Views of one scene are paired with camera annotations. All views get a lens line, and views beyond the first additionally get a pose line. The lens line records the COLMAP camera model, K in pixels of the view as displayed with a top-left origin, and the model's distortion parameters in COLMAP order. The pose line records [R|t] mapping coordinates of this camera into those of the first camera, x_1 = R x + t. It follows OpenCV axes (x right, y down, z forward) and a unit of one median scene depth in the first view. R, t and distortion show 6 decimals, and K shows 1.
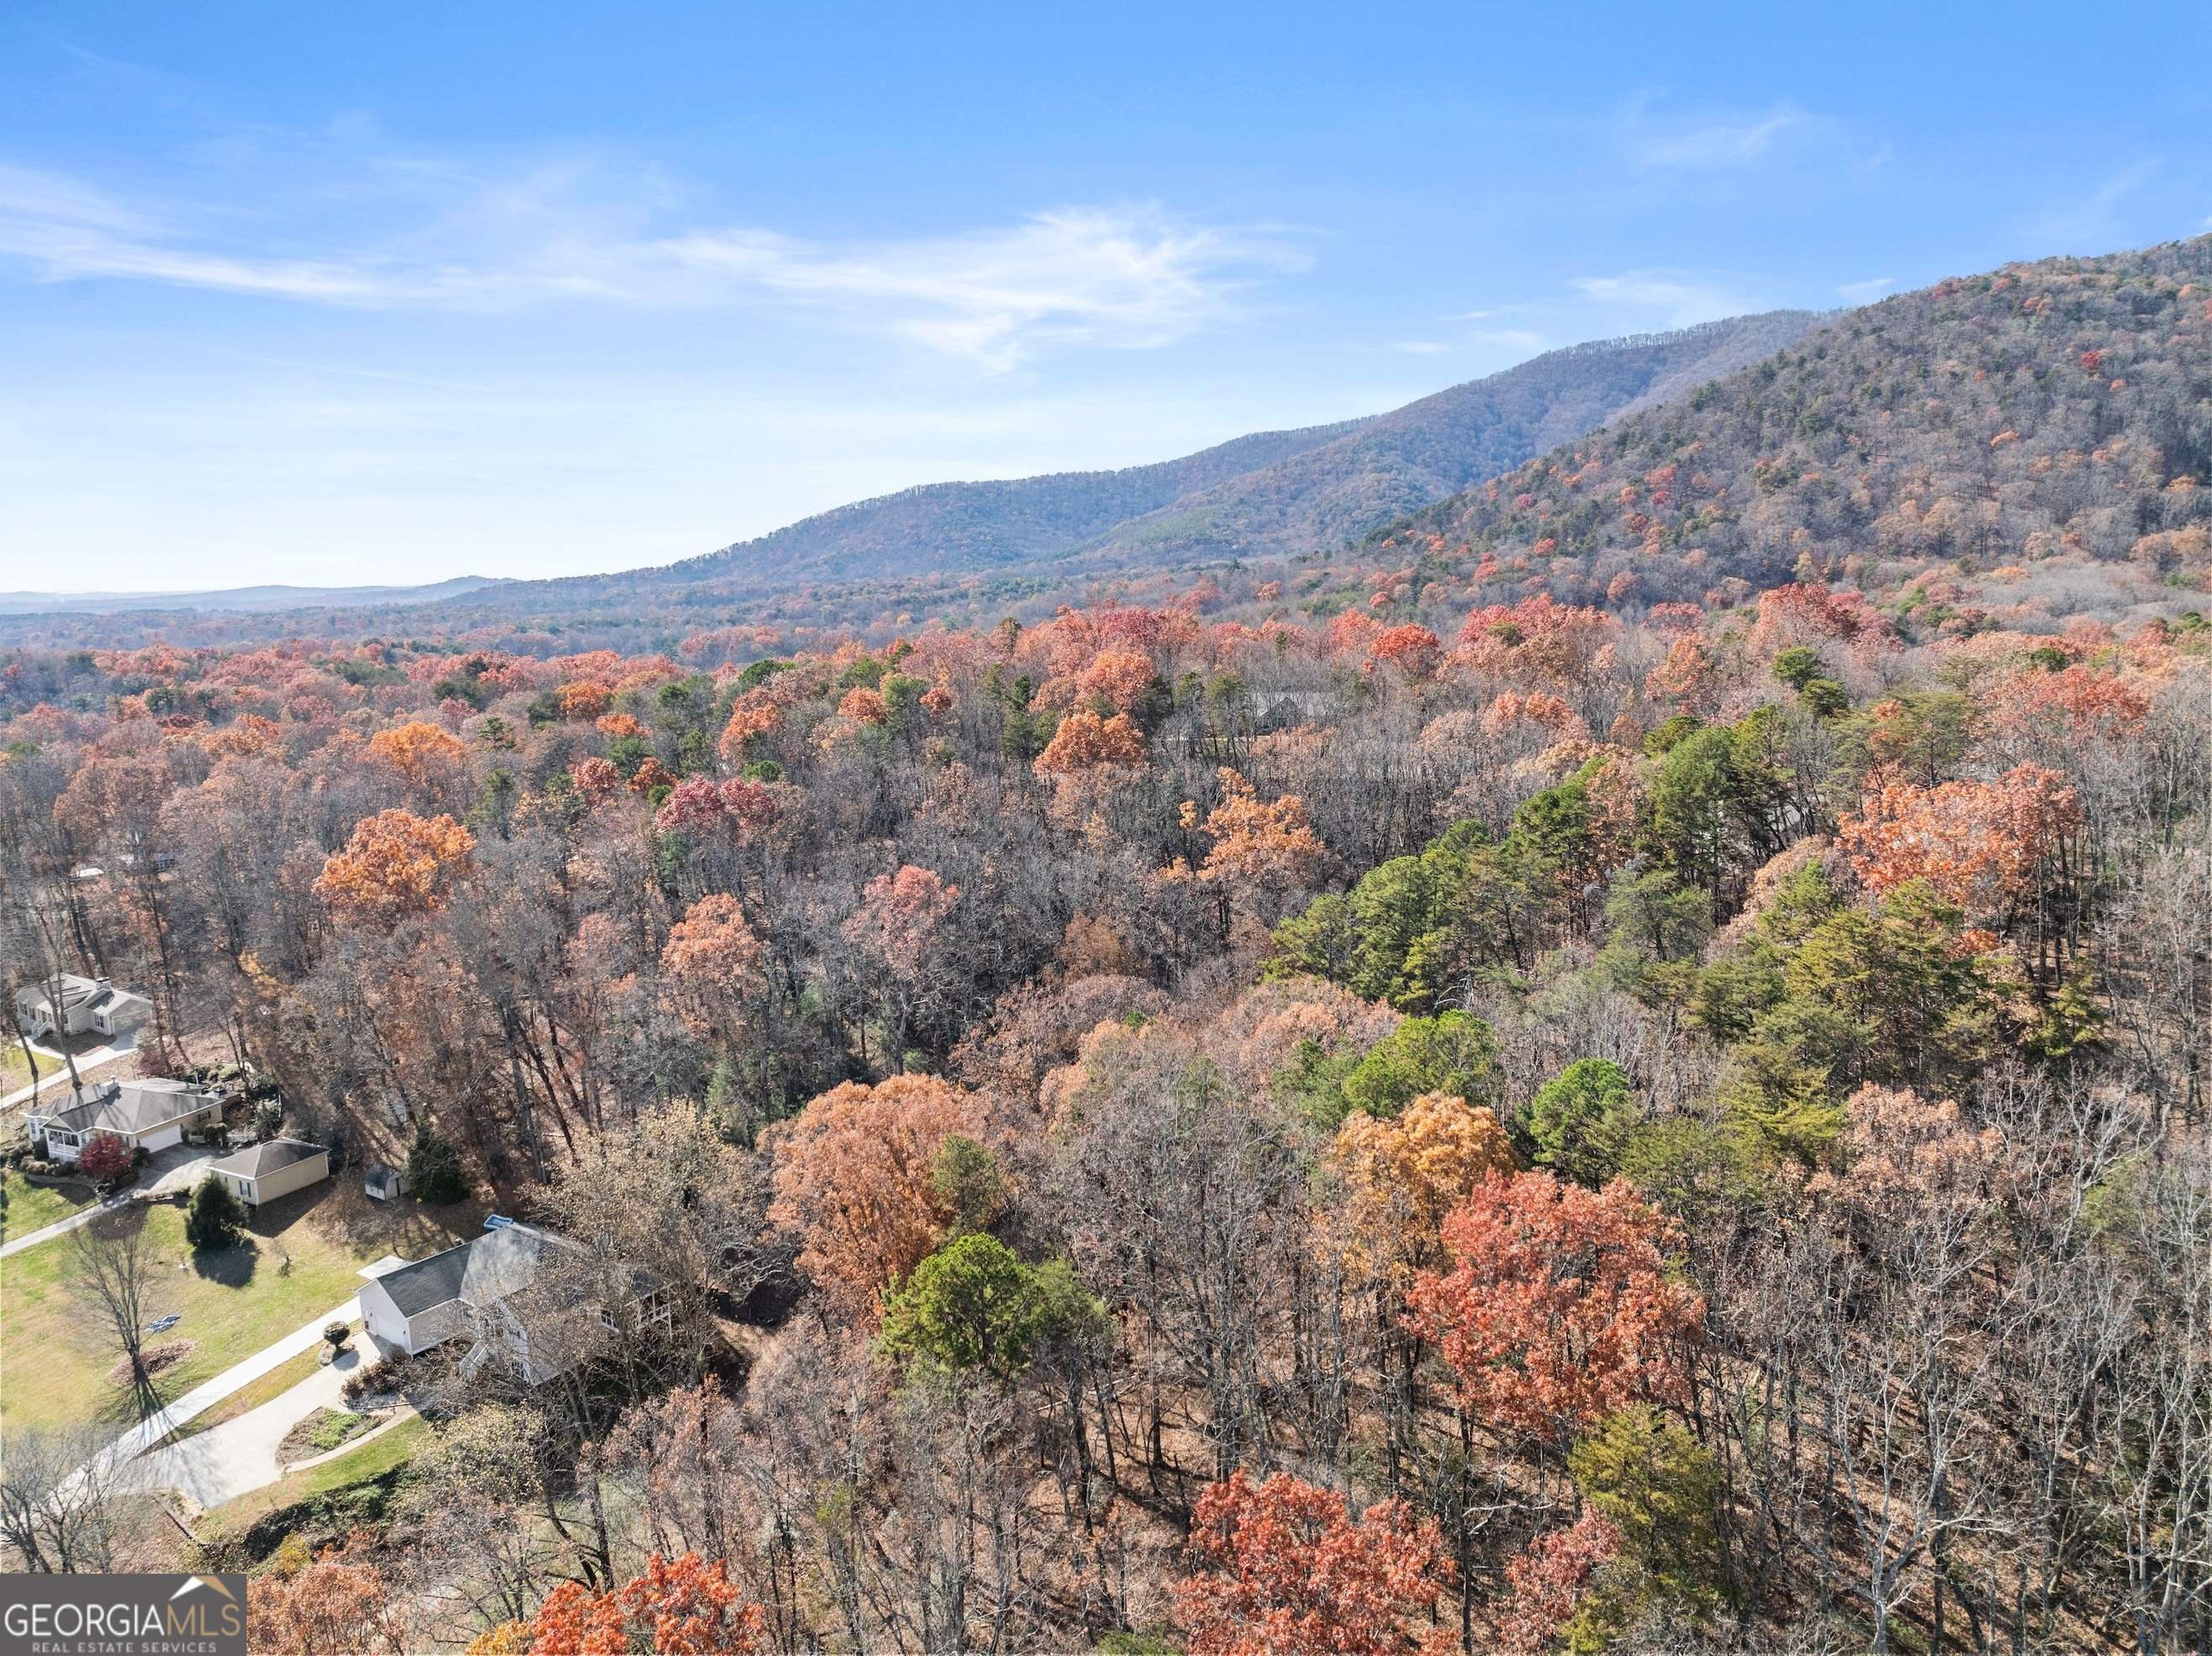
lens RADIAL K [[1556.7, 0, 1106.0], [0, 1556.7, 828.0], [0, 0, 1]] dist [-0.052962, 0.019502]
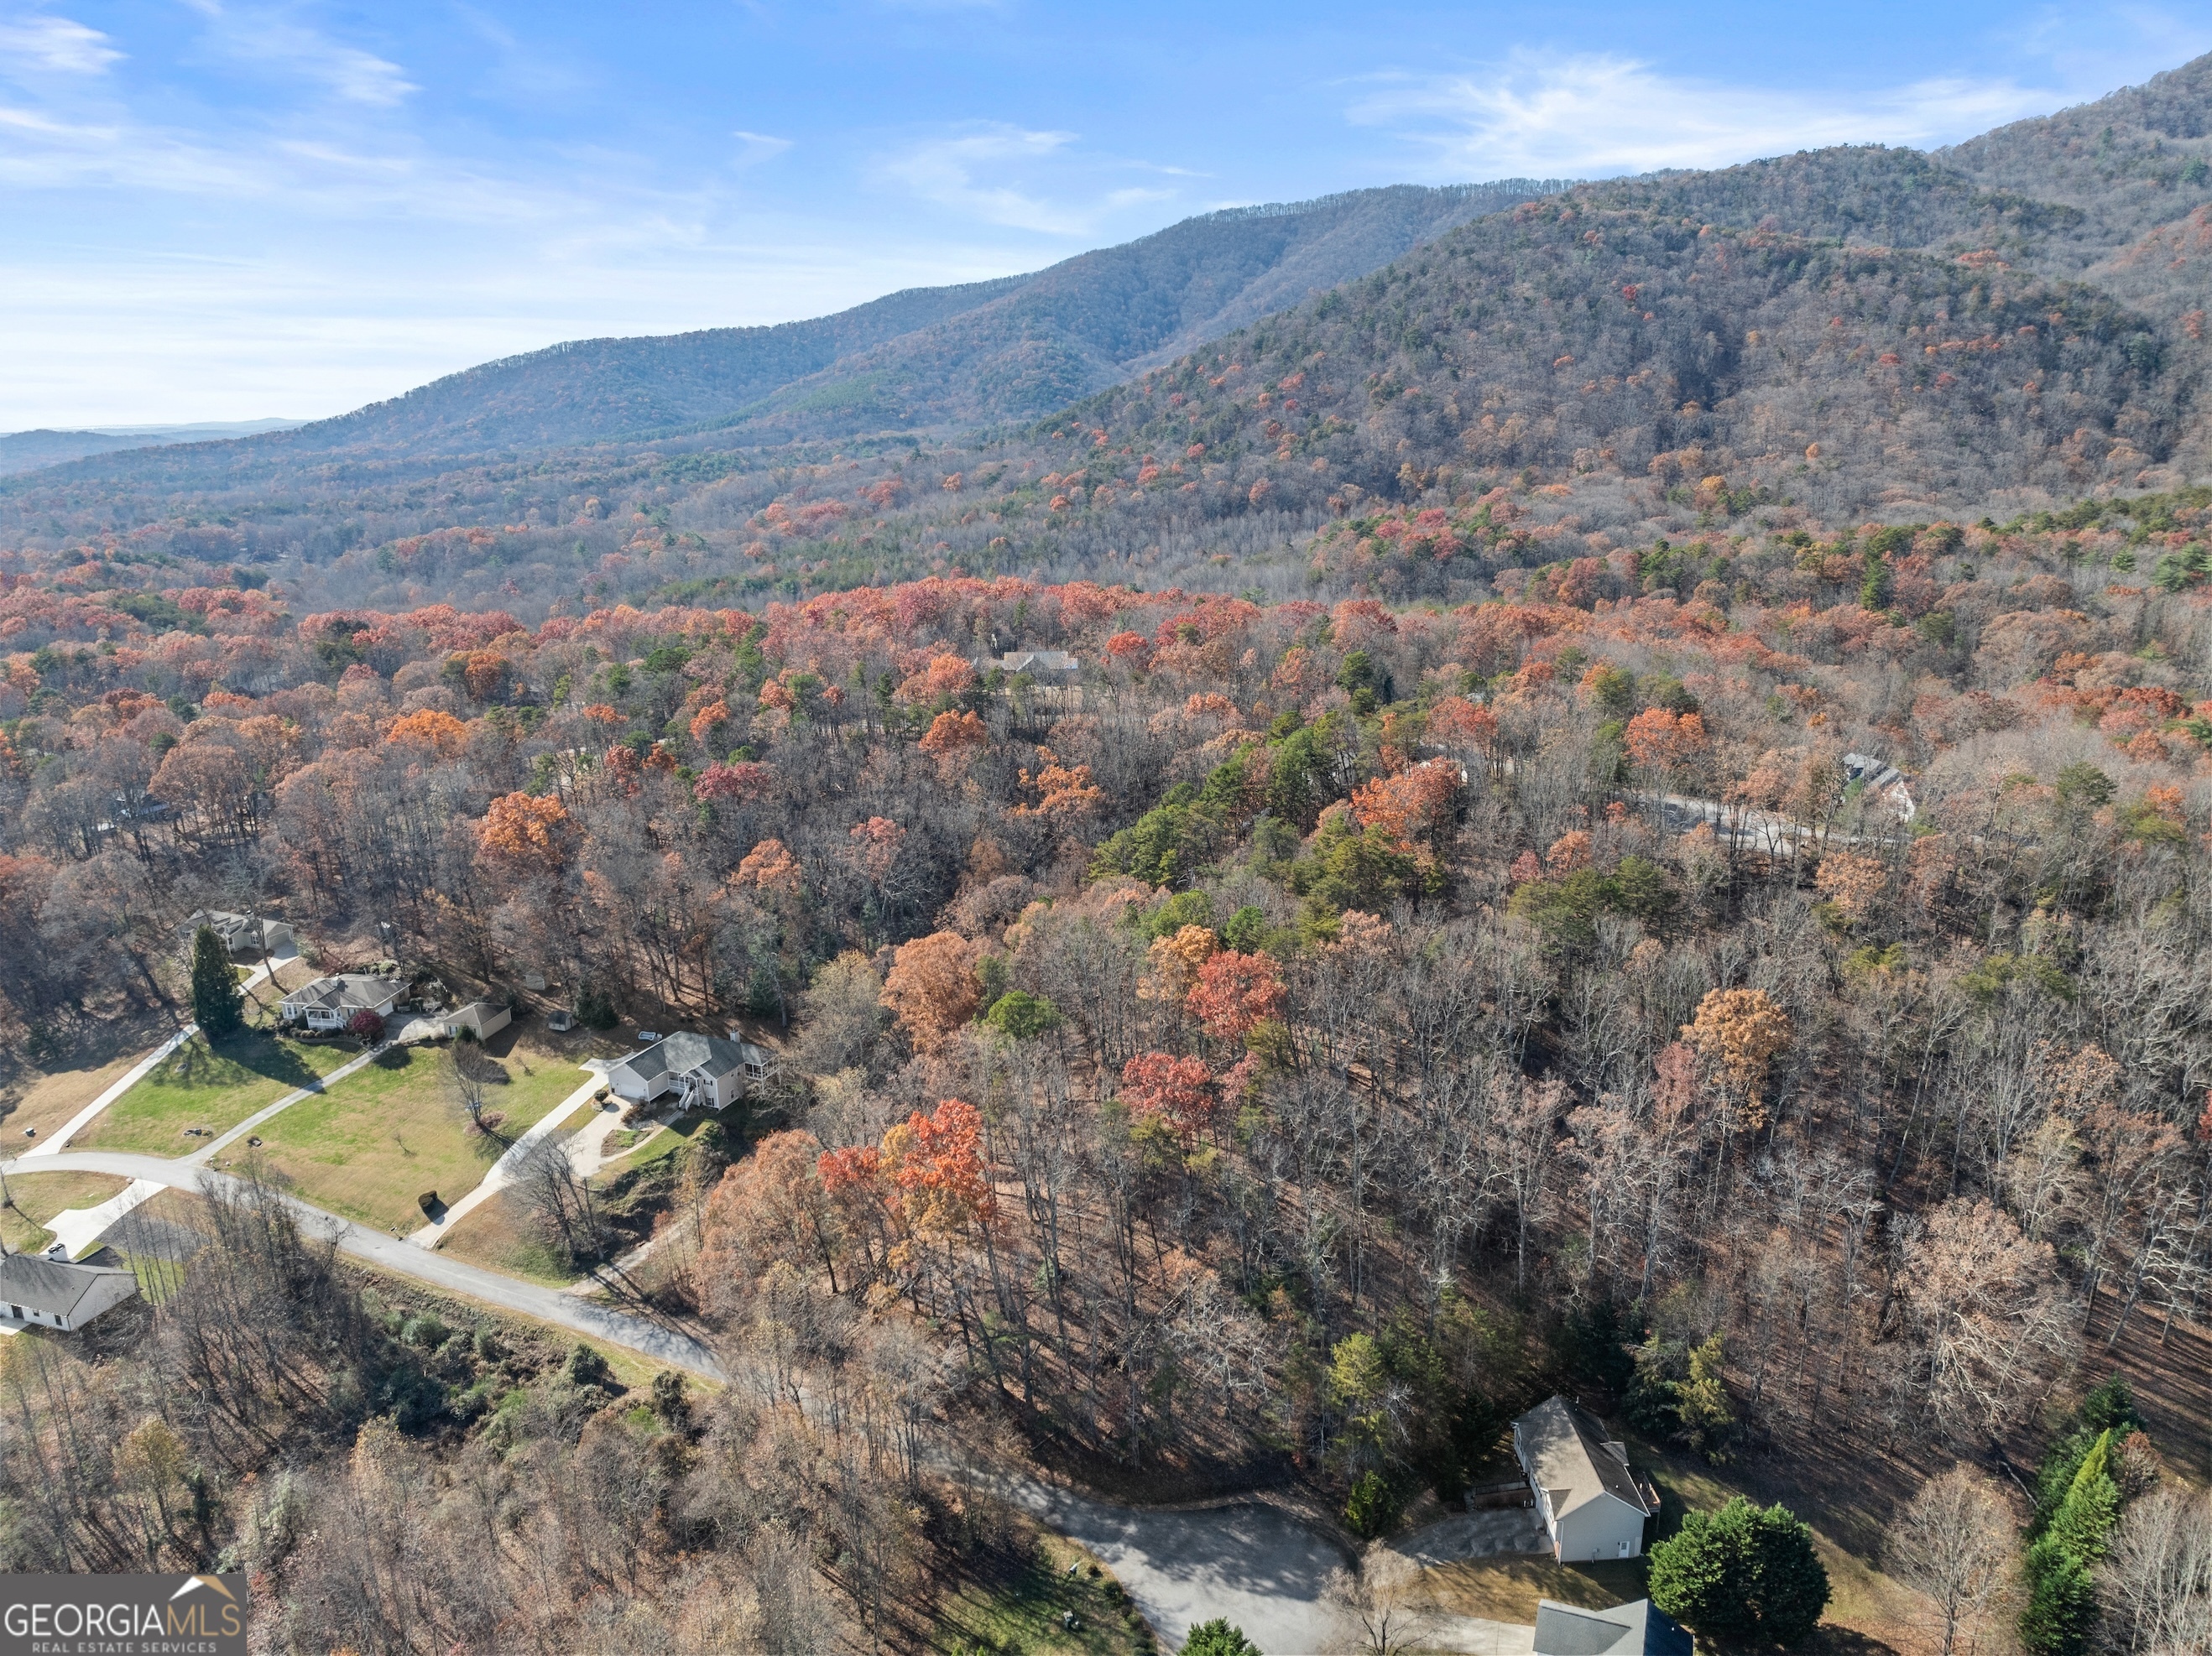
lens RADIAL K [[1556.7, 0, 1104.1], [0, 1556.7, 804.3], [0, 0, 1]] dist [-0.036620, -0.001546]
pose [[0.975971, -0.053024, 0.211352, -0.229268], [0.034920, 0.995465, 0.088490, -0.128355], [-0.215085, -0.078983, 0.973396, -0.724577]]
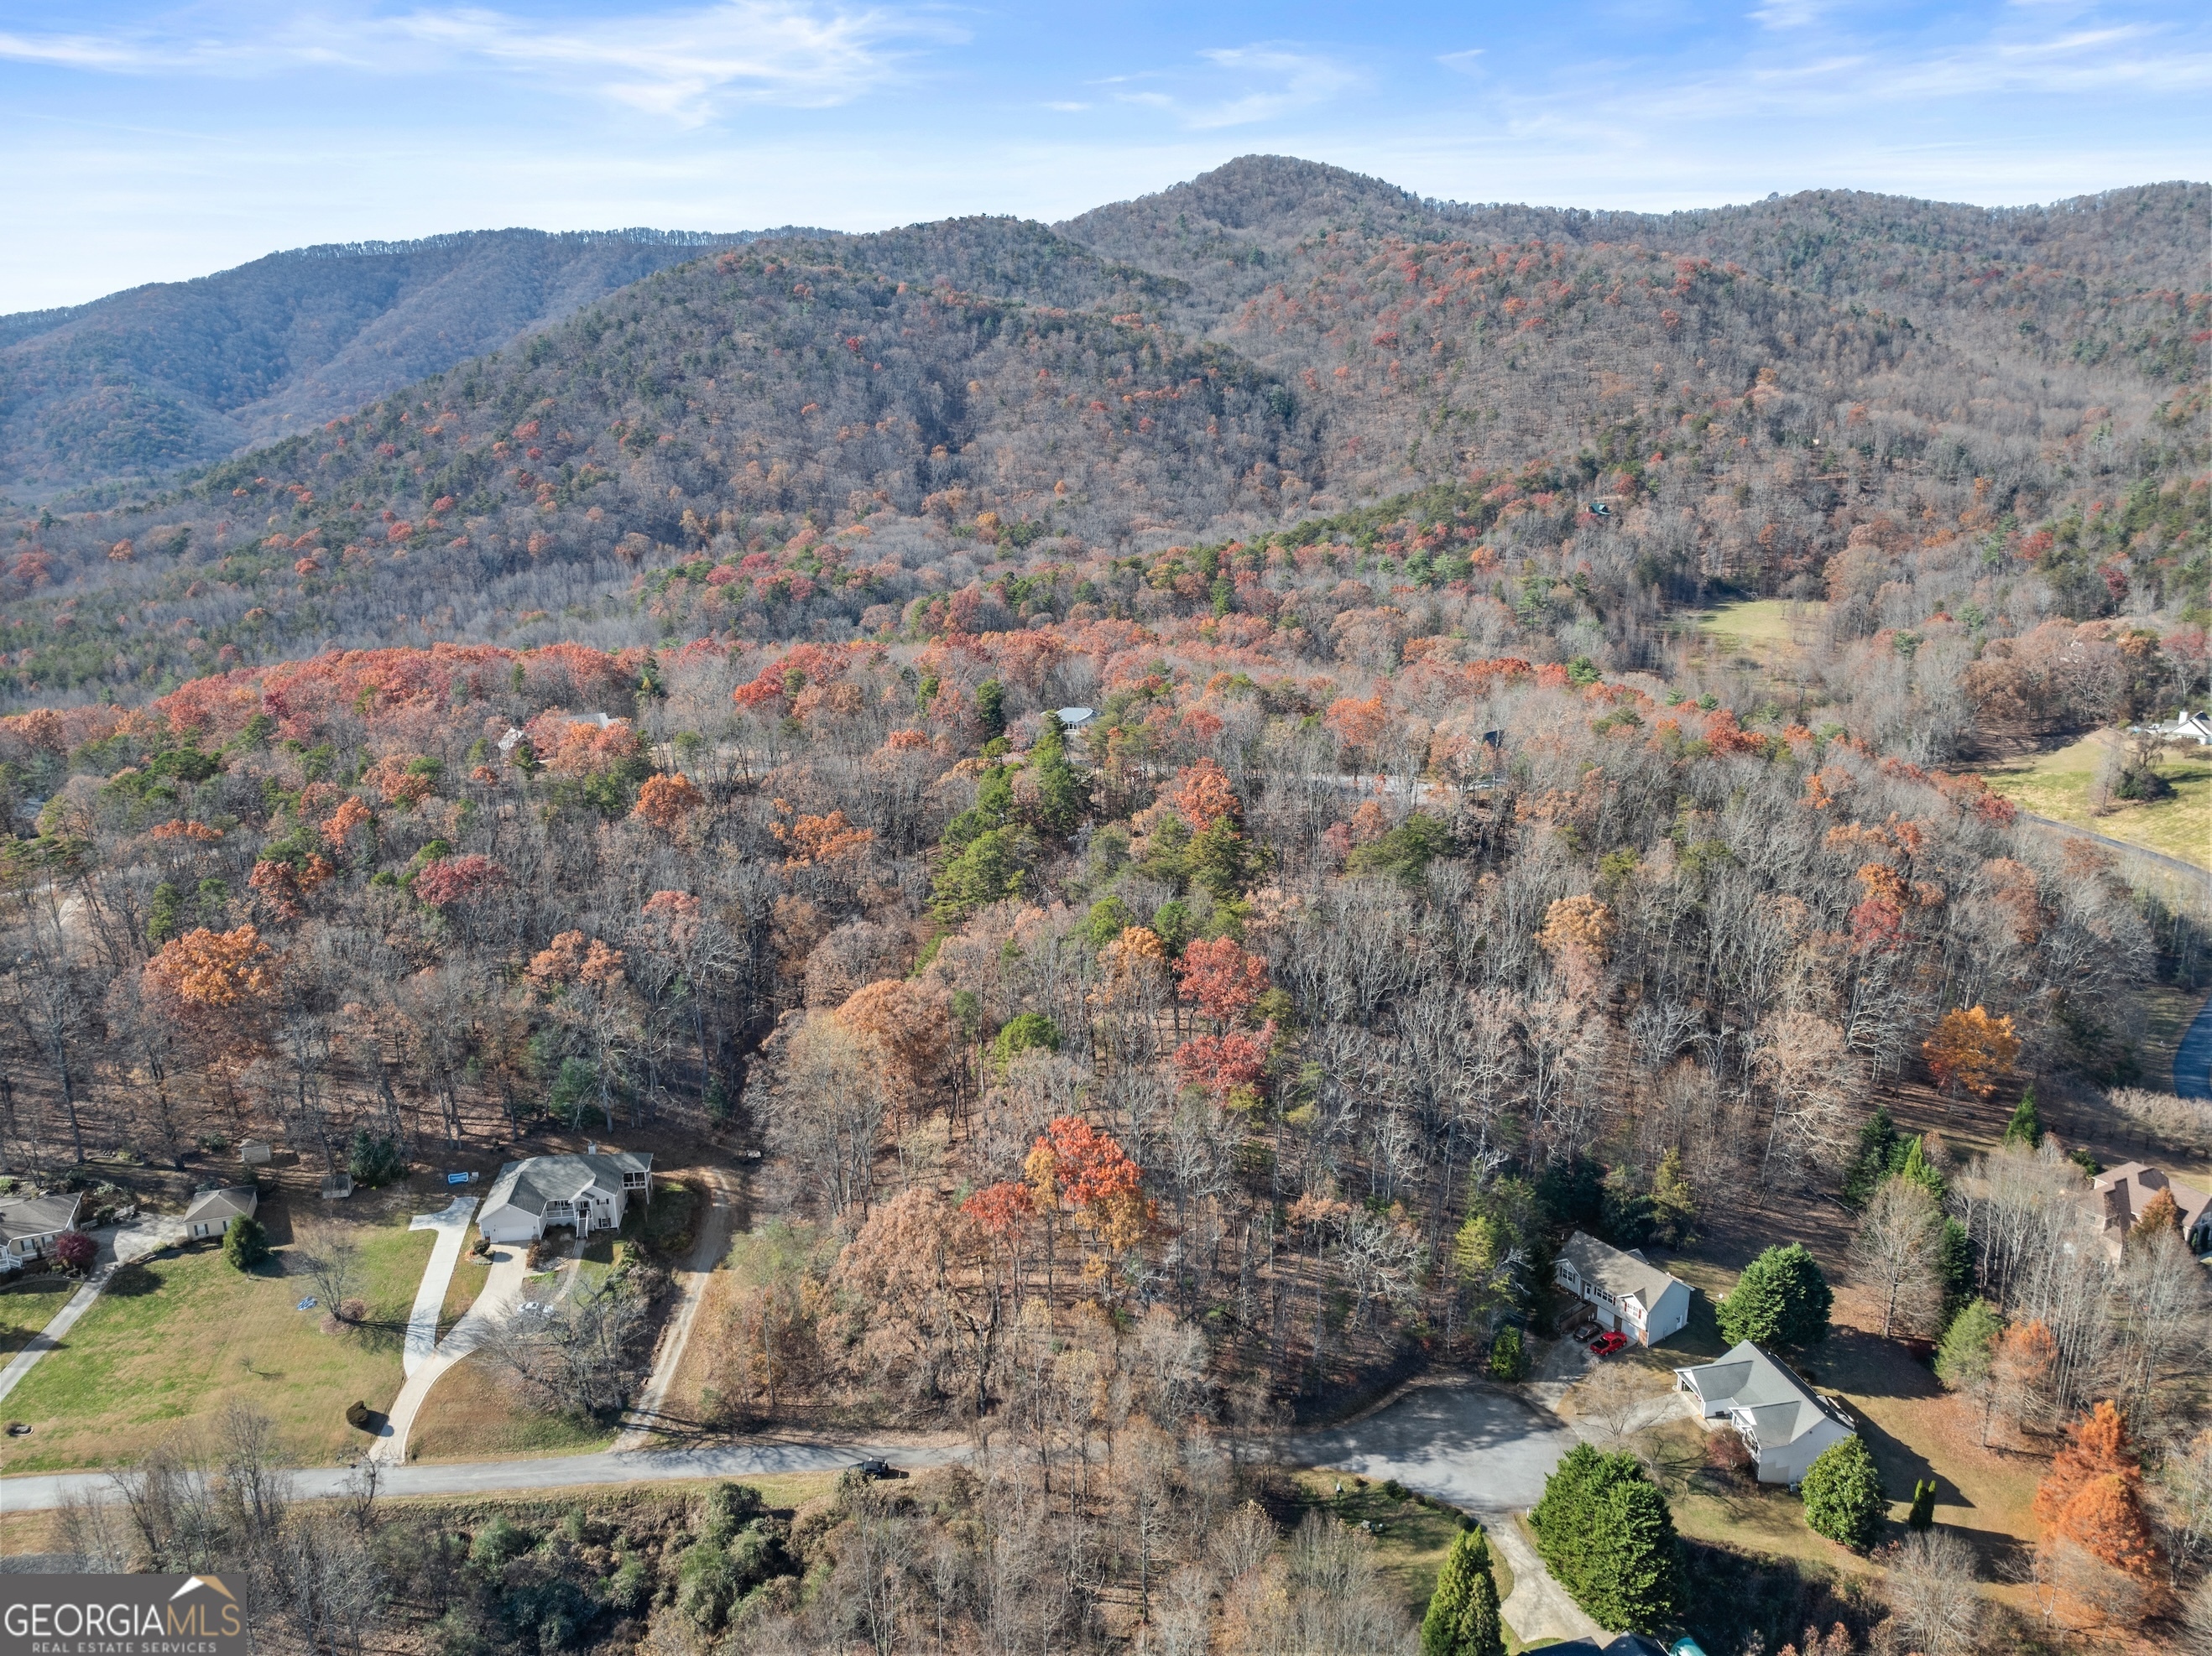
lens RADIAL K [[1556.7, 0, 1106.0], [0, 1556.7, 828.0], [0, 0, 1]] dist [-0.052962, 0.019502]
pose [[0.711273, -0.167818, 0.682589, -0.844553], [0.119666, 0.985816, 0.117673, -0.167590], [-0.692655, -0.002015, 0.721267, -0.478508]]
